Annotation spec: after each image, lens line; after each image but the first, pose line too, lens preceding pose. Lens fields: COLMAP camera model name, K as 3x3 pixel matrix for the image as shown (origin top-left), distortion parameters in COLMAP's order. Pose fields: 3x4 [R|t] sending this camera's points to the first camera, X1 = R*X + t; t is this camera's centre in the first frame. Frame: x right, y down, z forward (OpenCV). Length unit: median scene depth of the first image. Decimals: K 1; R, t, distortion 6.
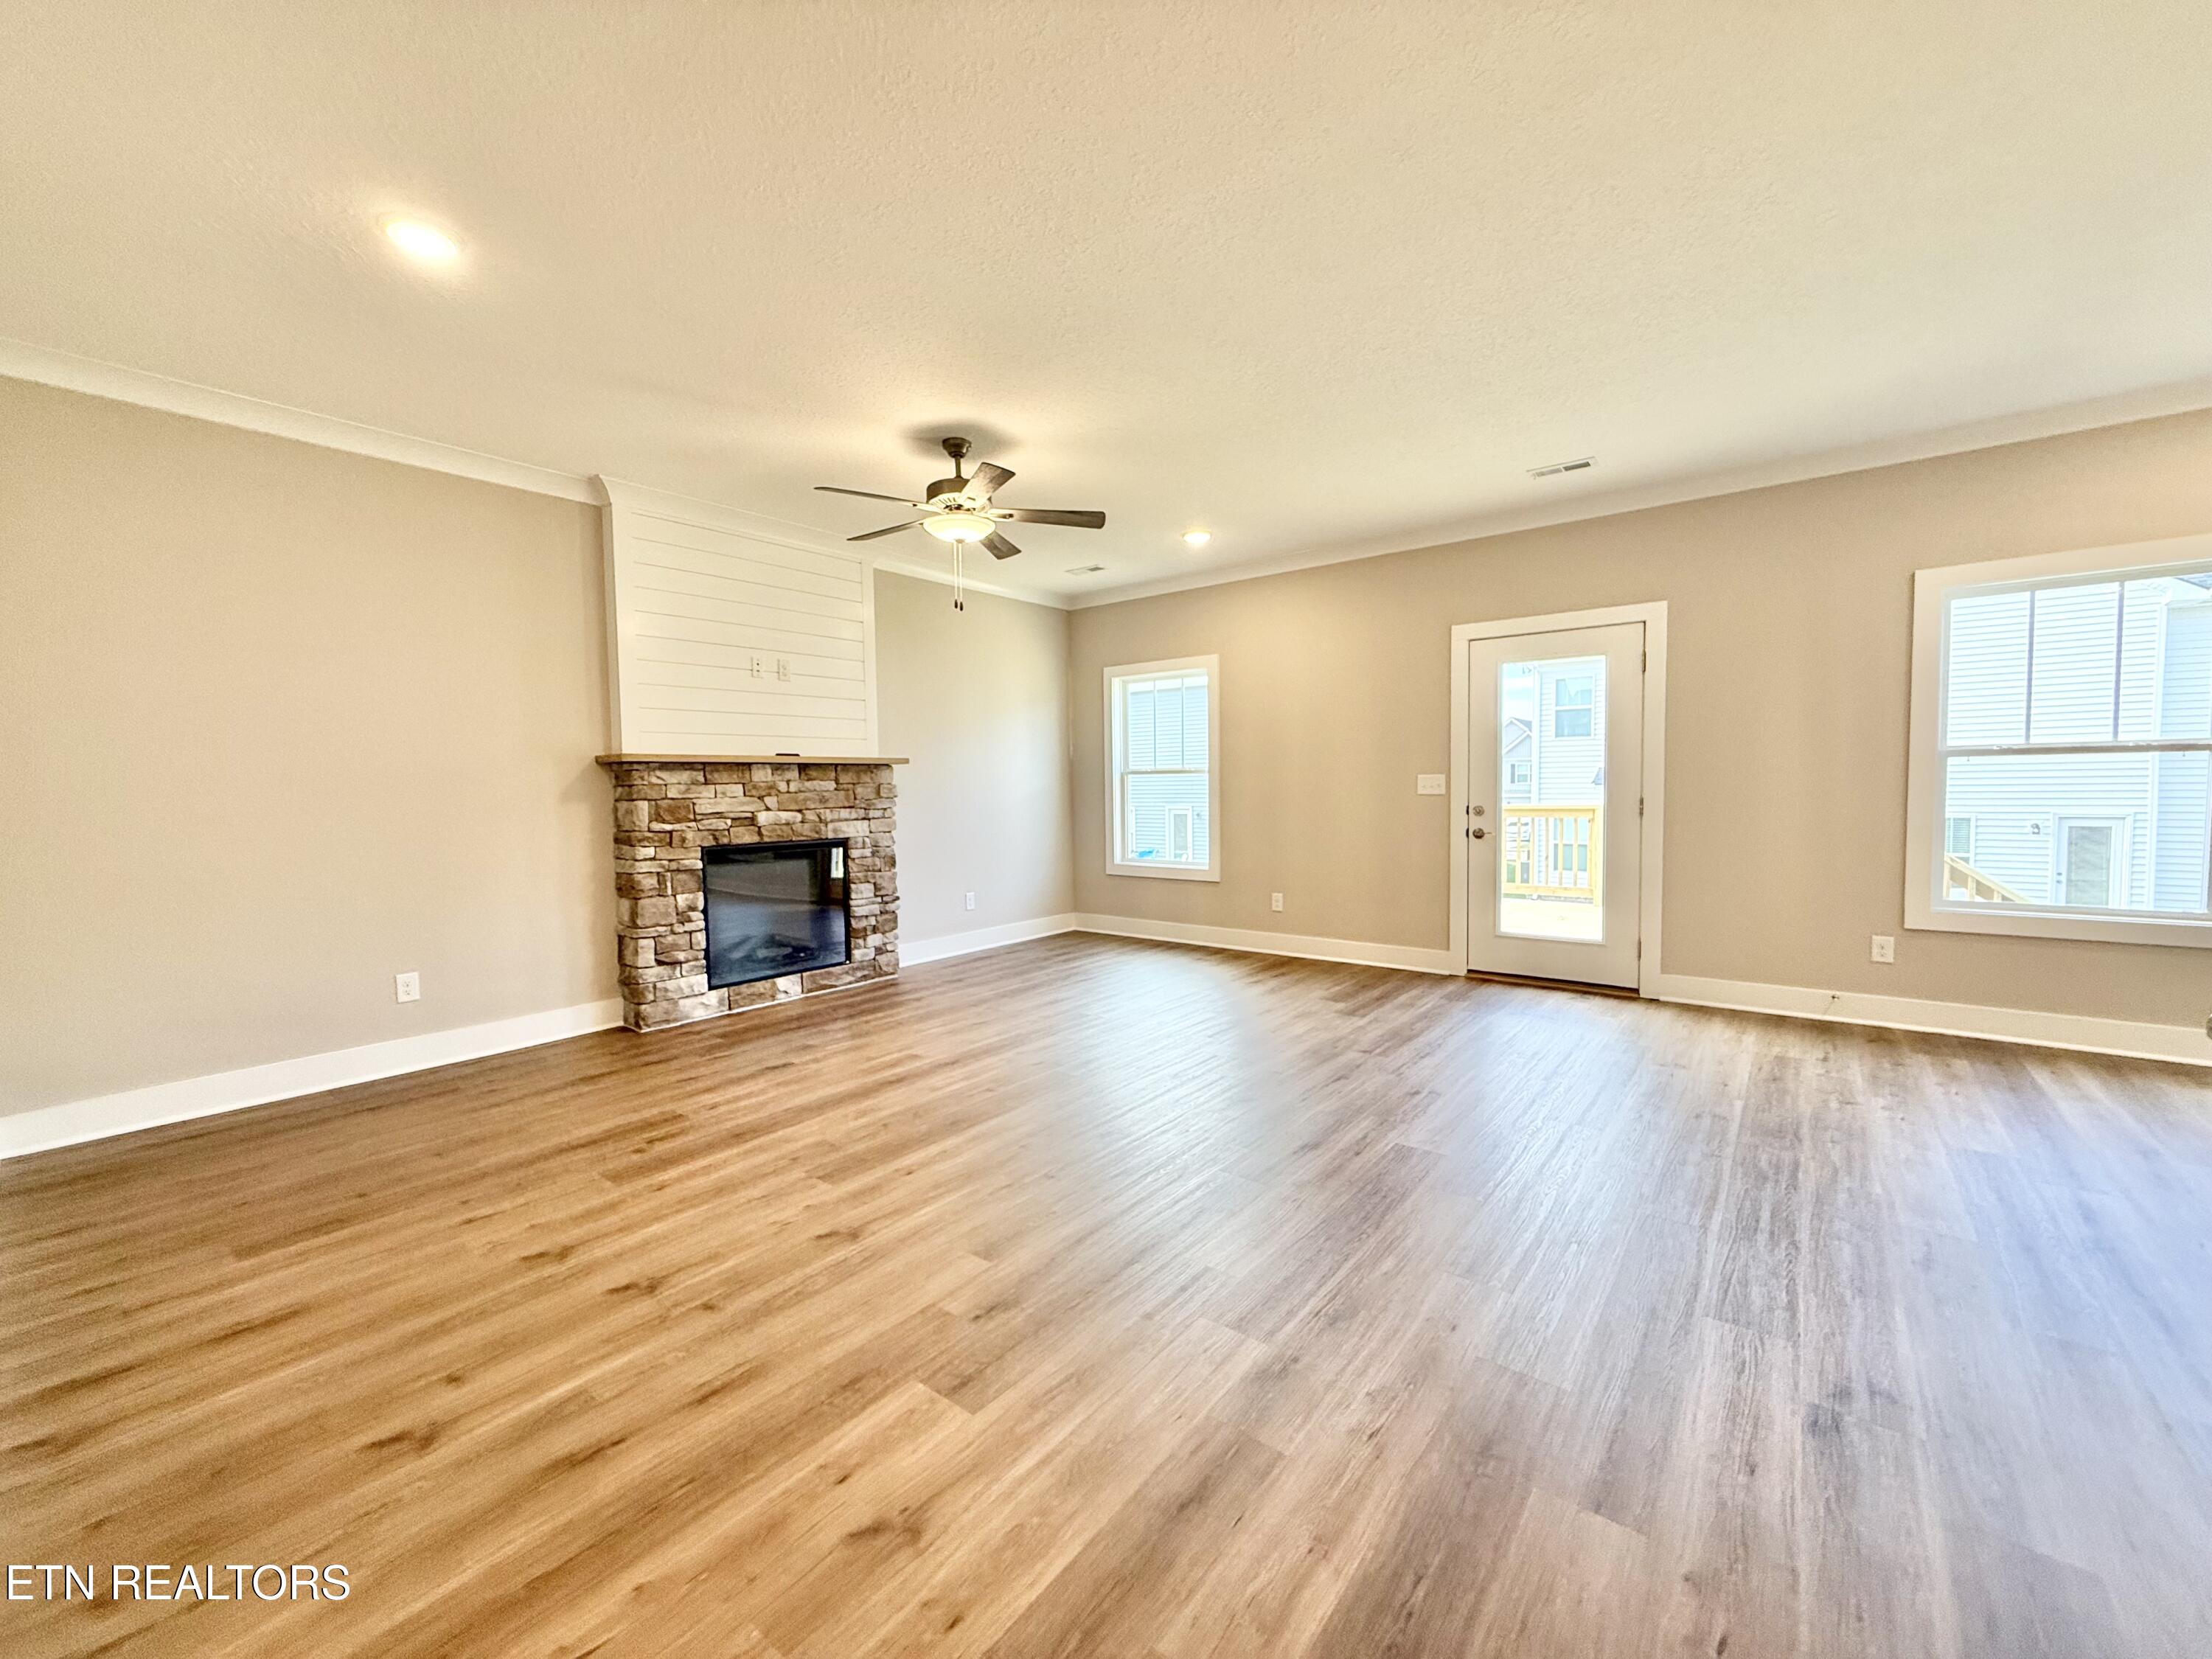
lens RADIAL K [[879.7, 0, 1098.2], [0, 879.7, 828.8], [0, 0, 1]] dist [-0.000524, 0.001146]
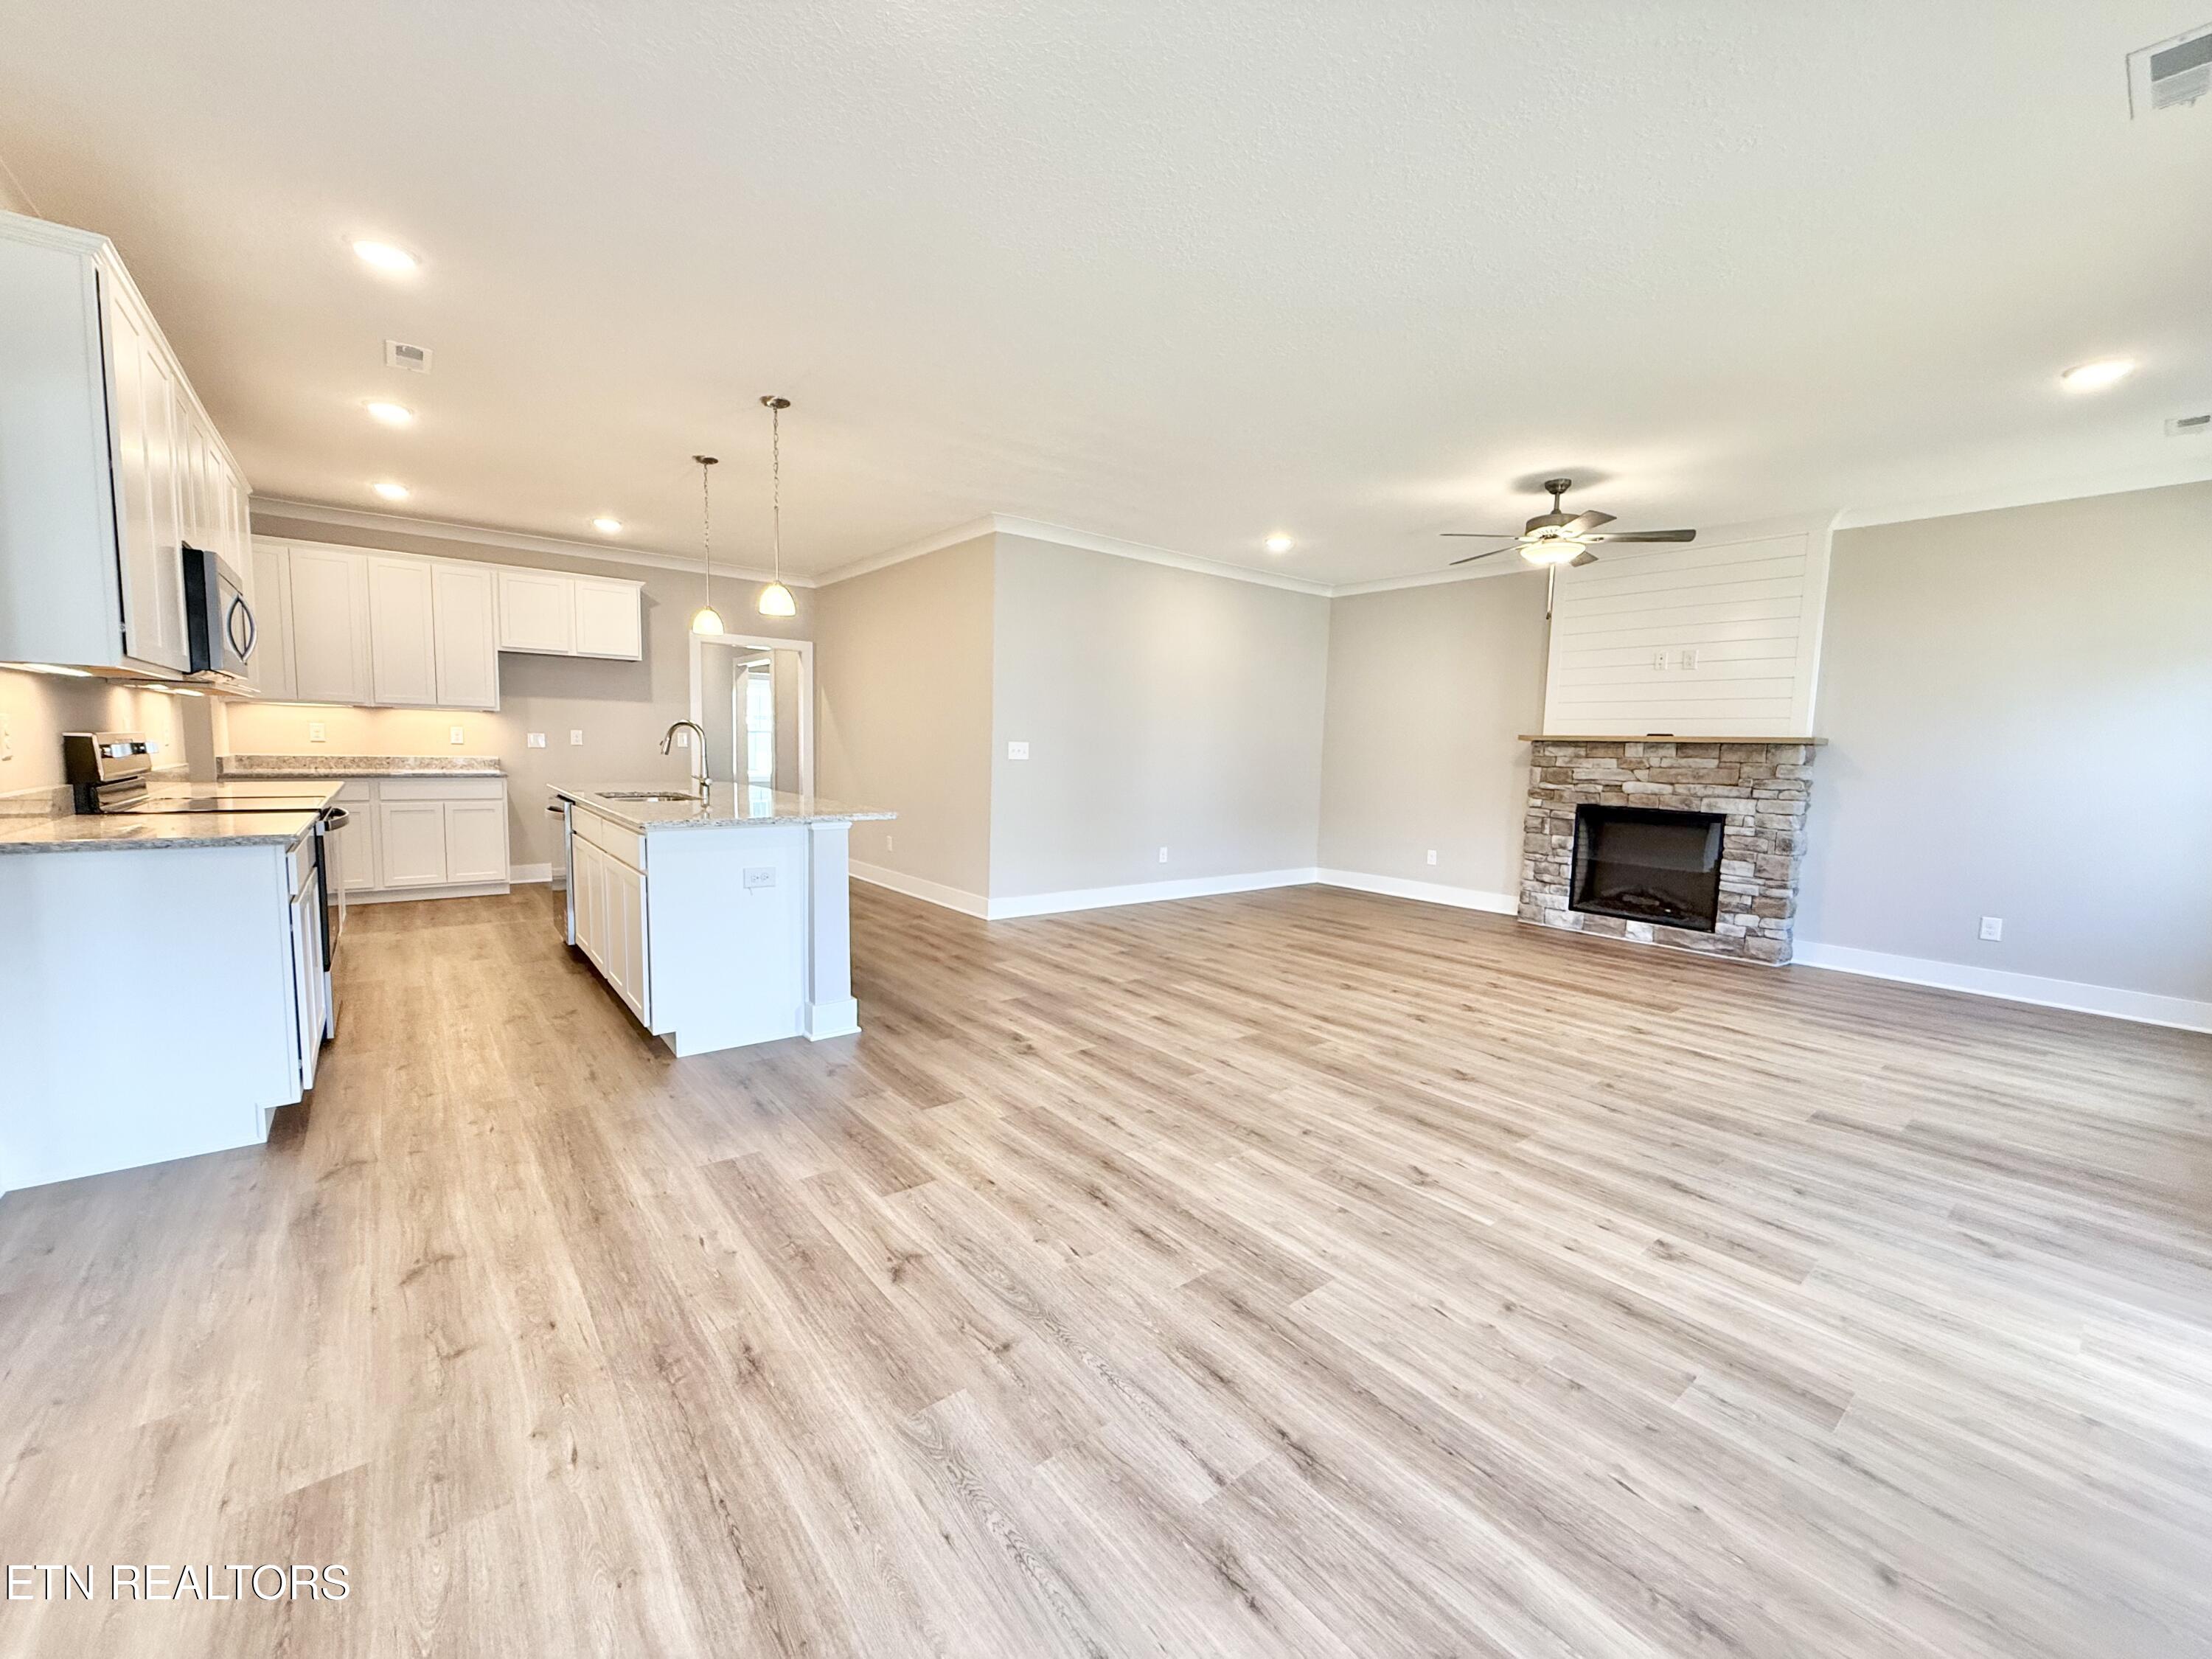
lens RADIAL K [[879.7, 0, 1096.6], [0, 879.7, 827.3], [0, 0, 1]] dist [-0.000524, 0.001146]
pose [[-0.217643, 0.099784, -0.970914, 1.015170], [-0.074588, 0.990151, 0.118481, -0.048184], [0.973174, 0.098205, -0.208056, 0.560921]]
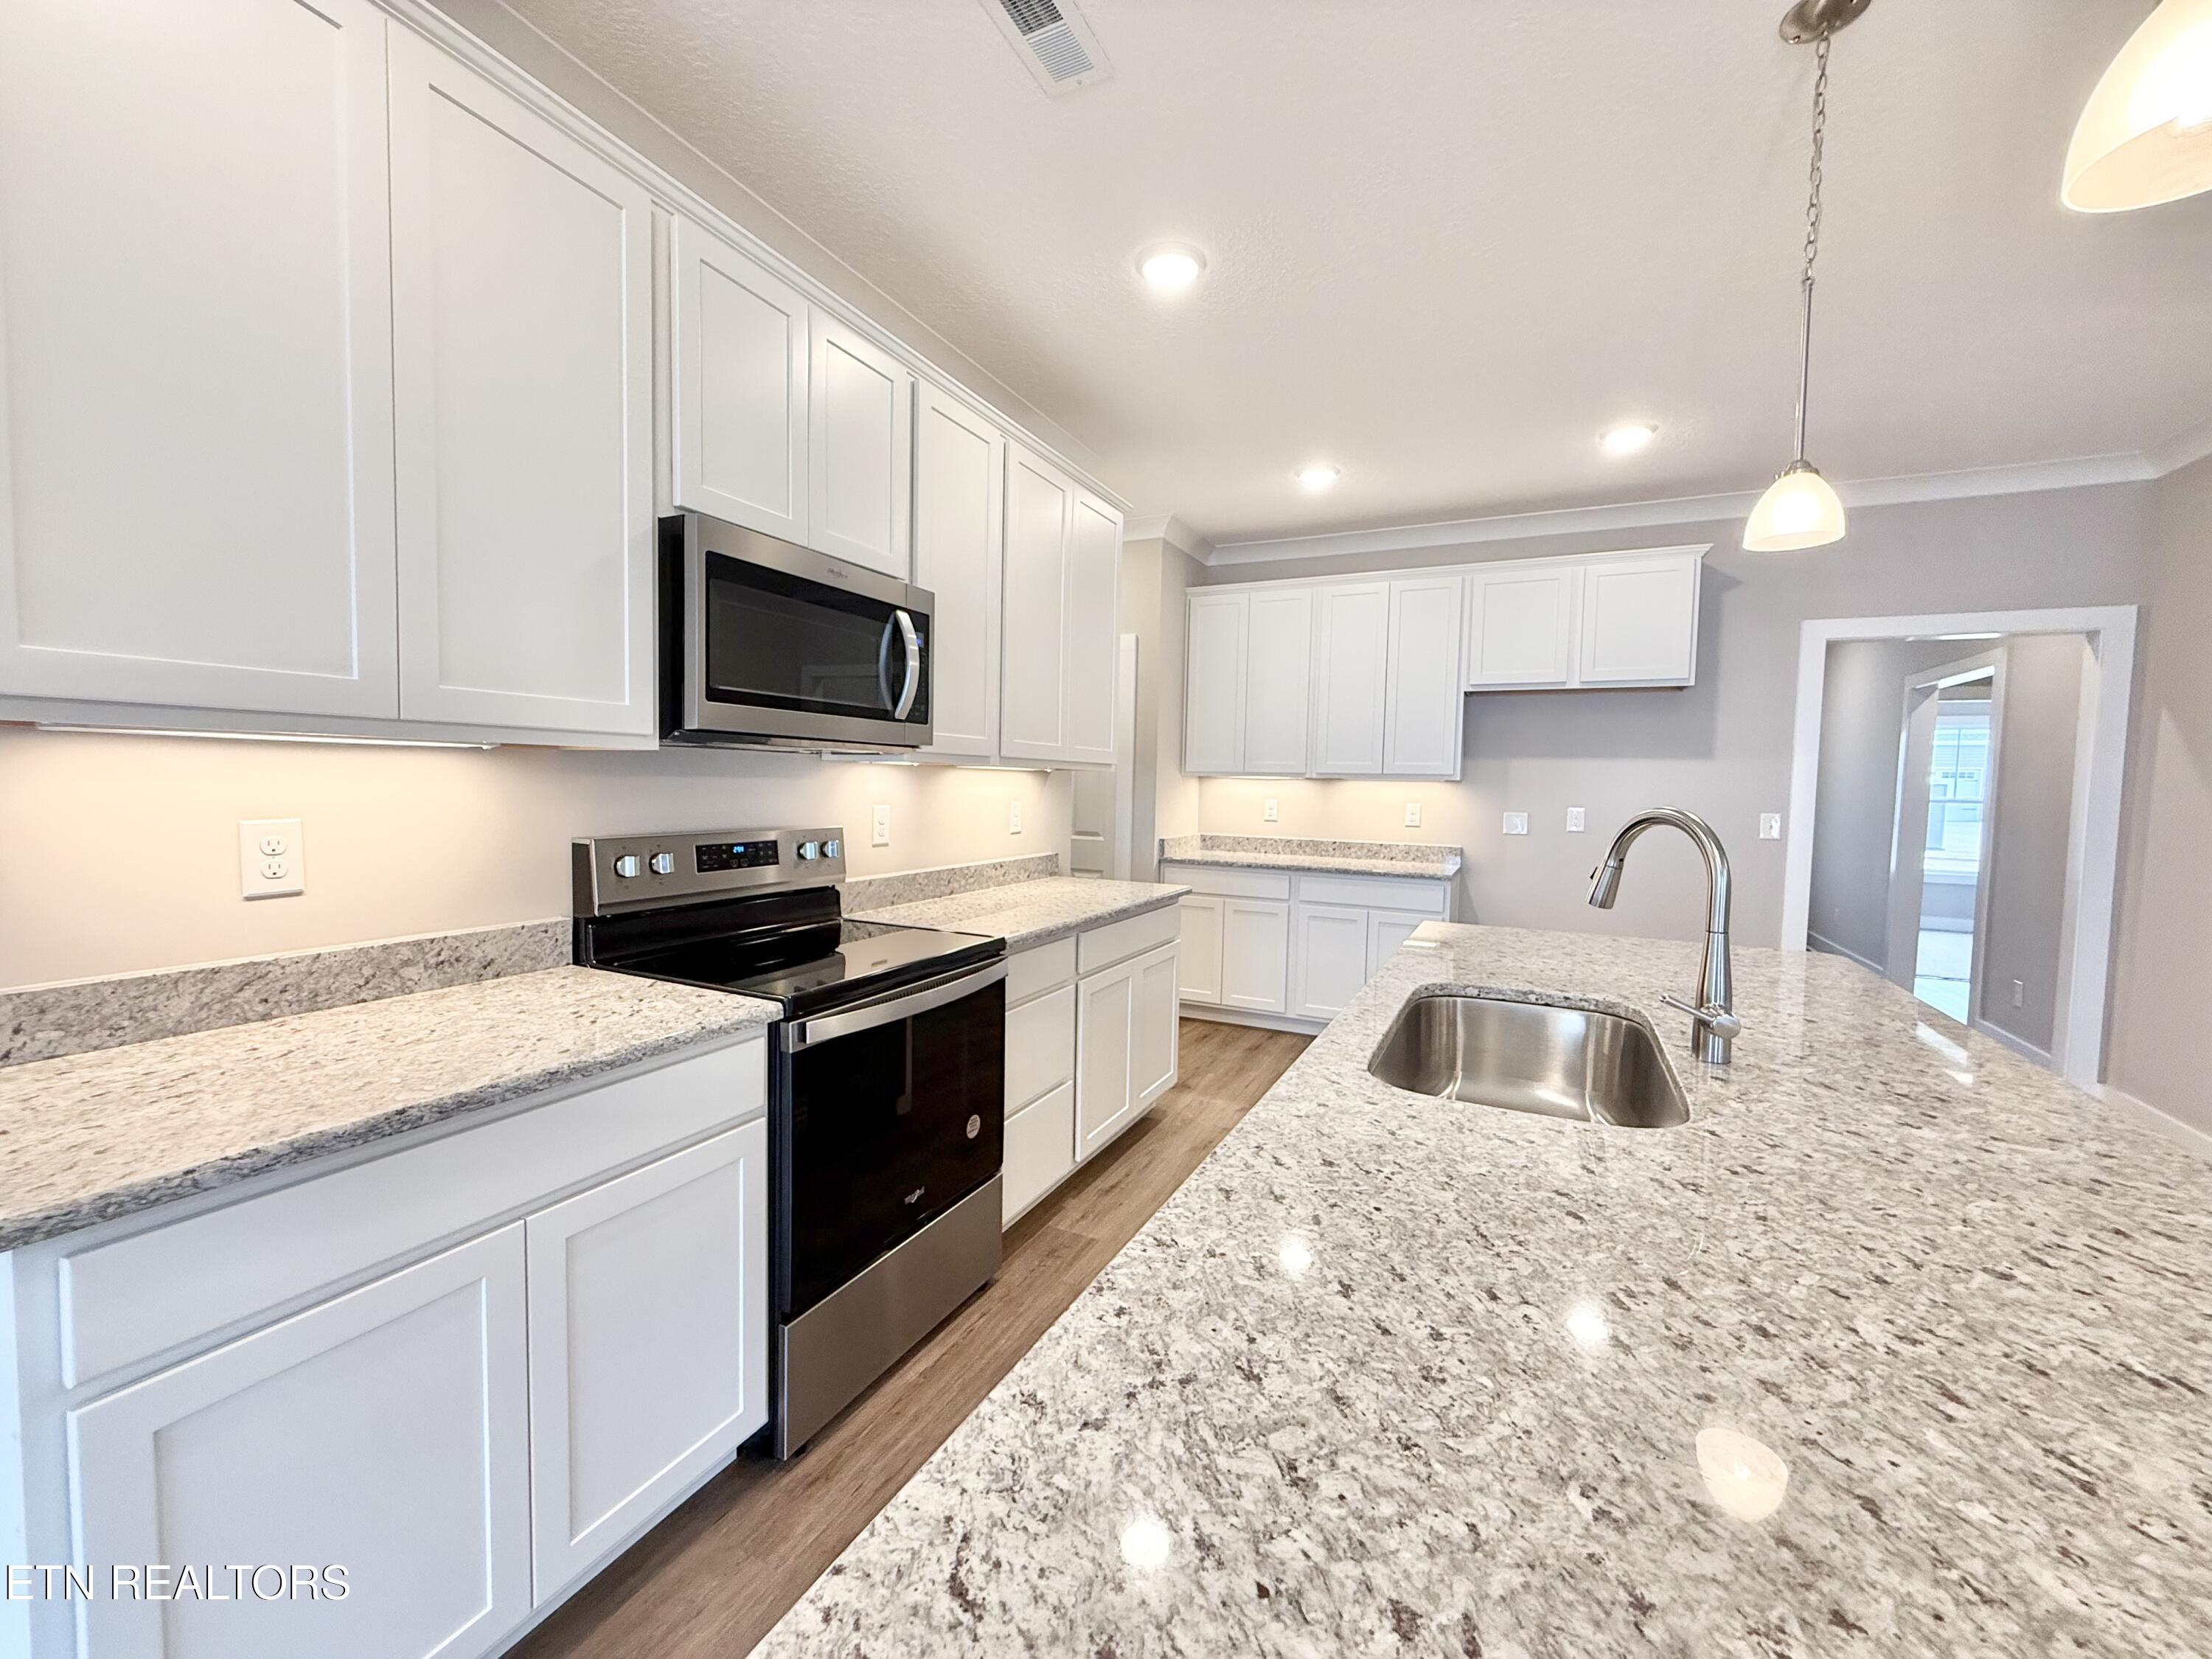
lens RADIAL K [[879.7, 0, 1100.8], [0, 879.7, 814.9], [0, 0, 1]] dist [-0.000524, 0.001146]
pose [[-0.975987, 0.005061, -0.217772, 0.590693], [-0.016098, 0.995321, 0.095276, -0.043496], [0.217235, 0.096494, -0.971338, 0.275104]]
